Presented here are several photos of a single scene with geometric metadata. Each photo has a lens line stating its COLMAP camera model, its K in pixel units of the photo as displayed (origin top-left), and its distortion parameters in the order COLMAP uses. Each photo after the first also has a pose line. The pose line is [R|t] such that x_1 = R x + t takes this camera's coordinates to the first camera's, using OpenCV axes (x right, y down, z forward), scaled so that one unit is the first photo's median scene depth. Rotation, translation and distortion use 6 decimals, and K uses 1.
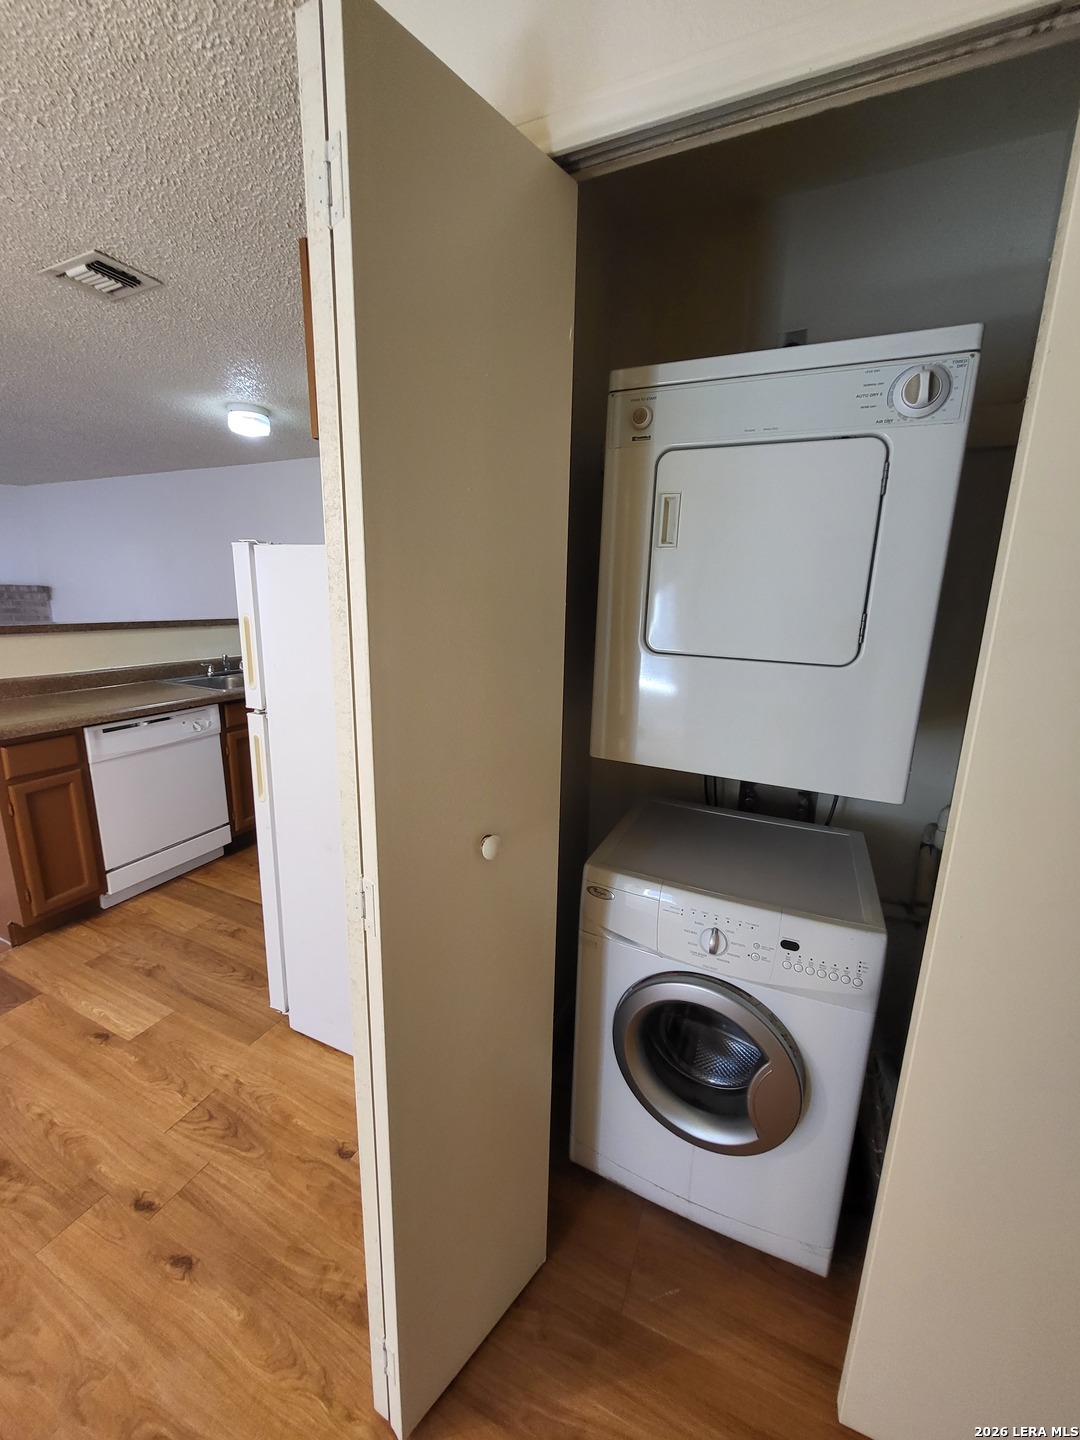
lens RADIAL K [[563.6, 0, 539.9], [0, 563.6, 707.7], [0, 0, 1]] dist [-0.002478, -0.001279]
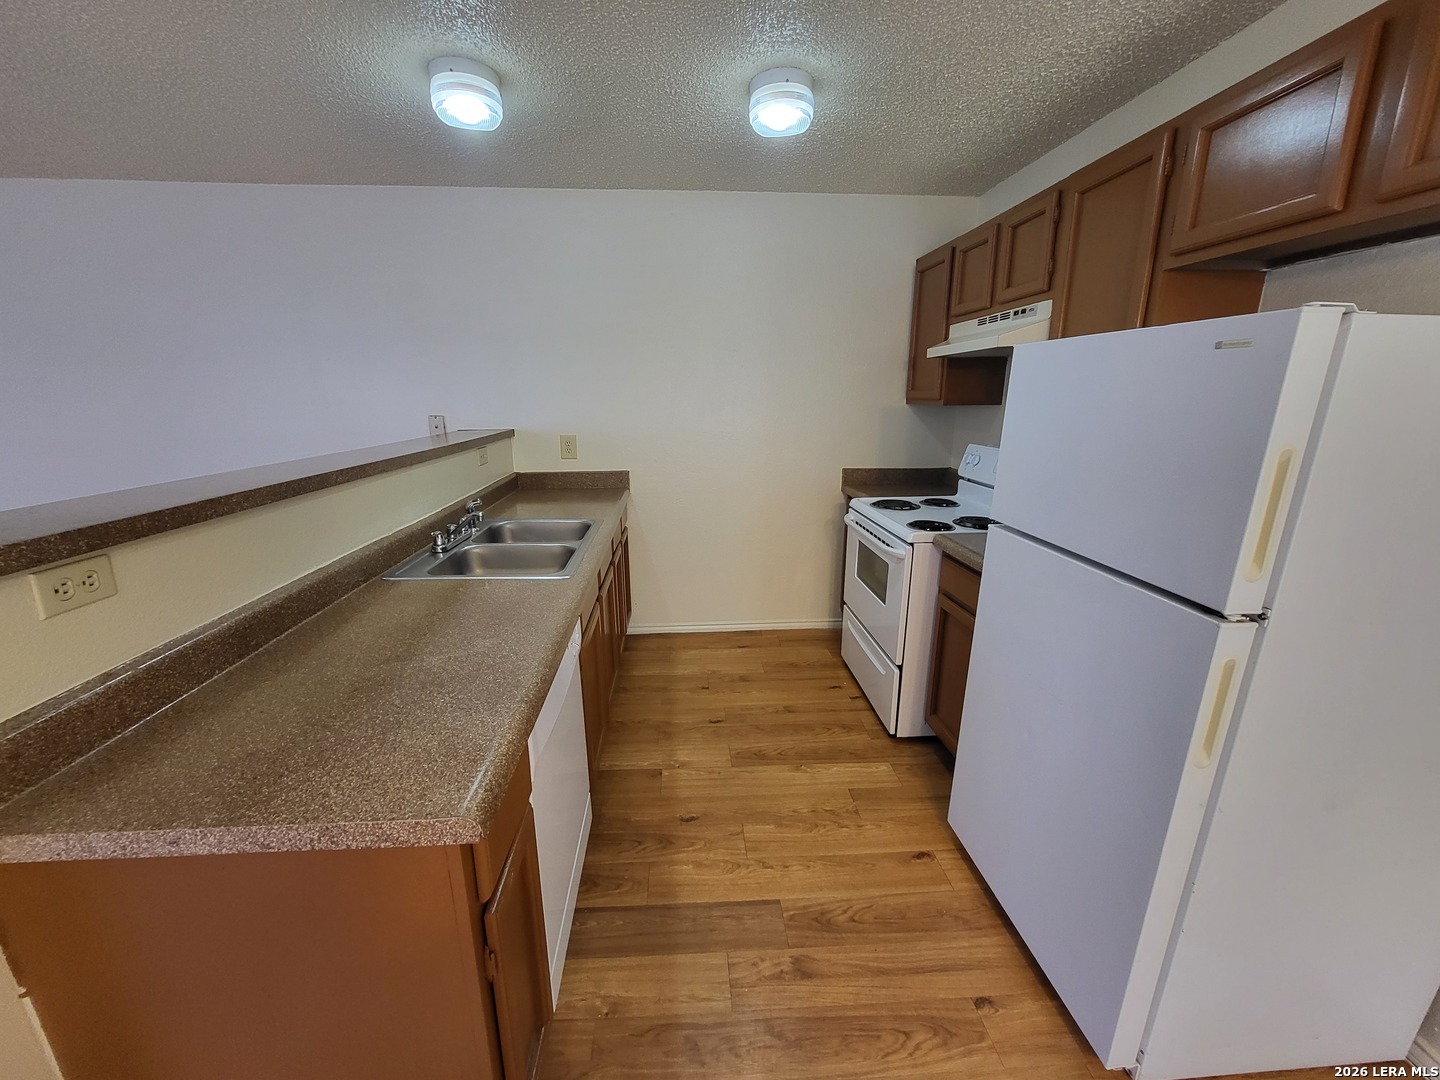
lens RADIAL K [[563.6, 0, 713.3], [0, 563.6, 541.2], [0, 0, 1]] dist [-0.002478, -0.001279]
pose [[0.885535, -0.142577, 0.442154, -1.055524], [0.113215, 0.989278, 0.092259, -0.156964], [-0.450567, -0.031640, 0.892182, 0.655996]]
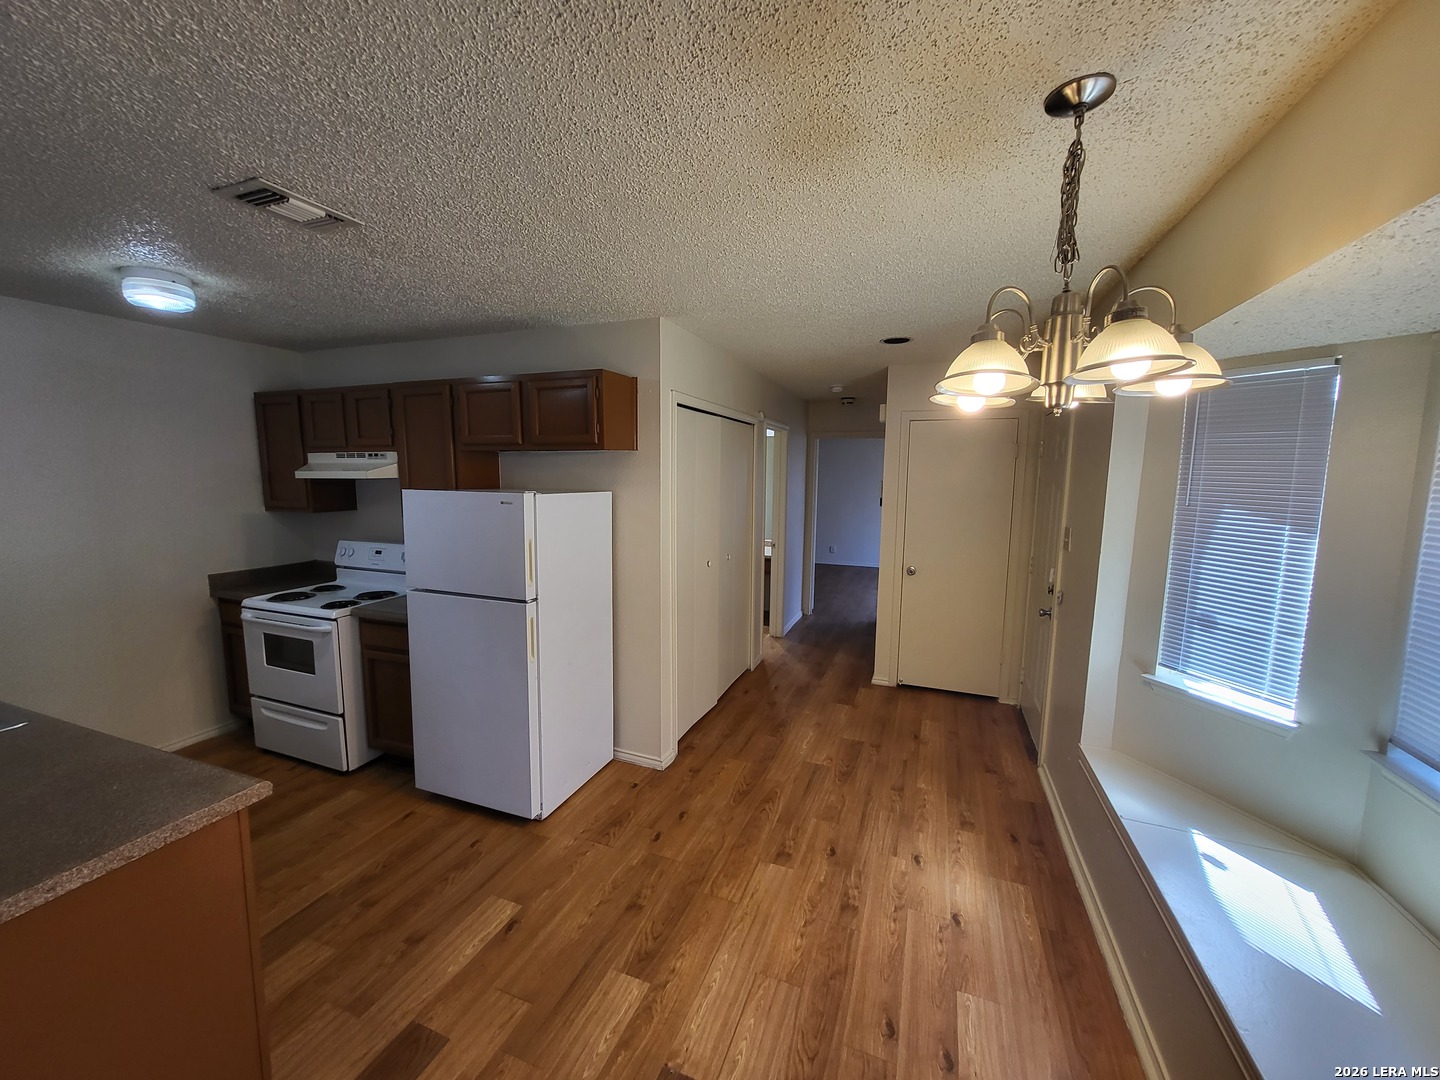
lens RADIAL K [[563.6, 0, 717.7], [0, 563.6, 538.3], [0, 0, 1]] dist [-0.002478, -0.001279]
pose [[-0.055947, -0.143843, 0.988018, -1.754626], [0.187483, 0.970451, 0.151902, -0.255697], [-0.980673, 0.193735, -0.027326, 0.460265]]
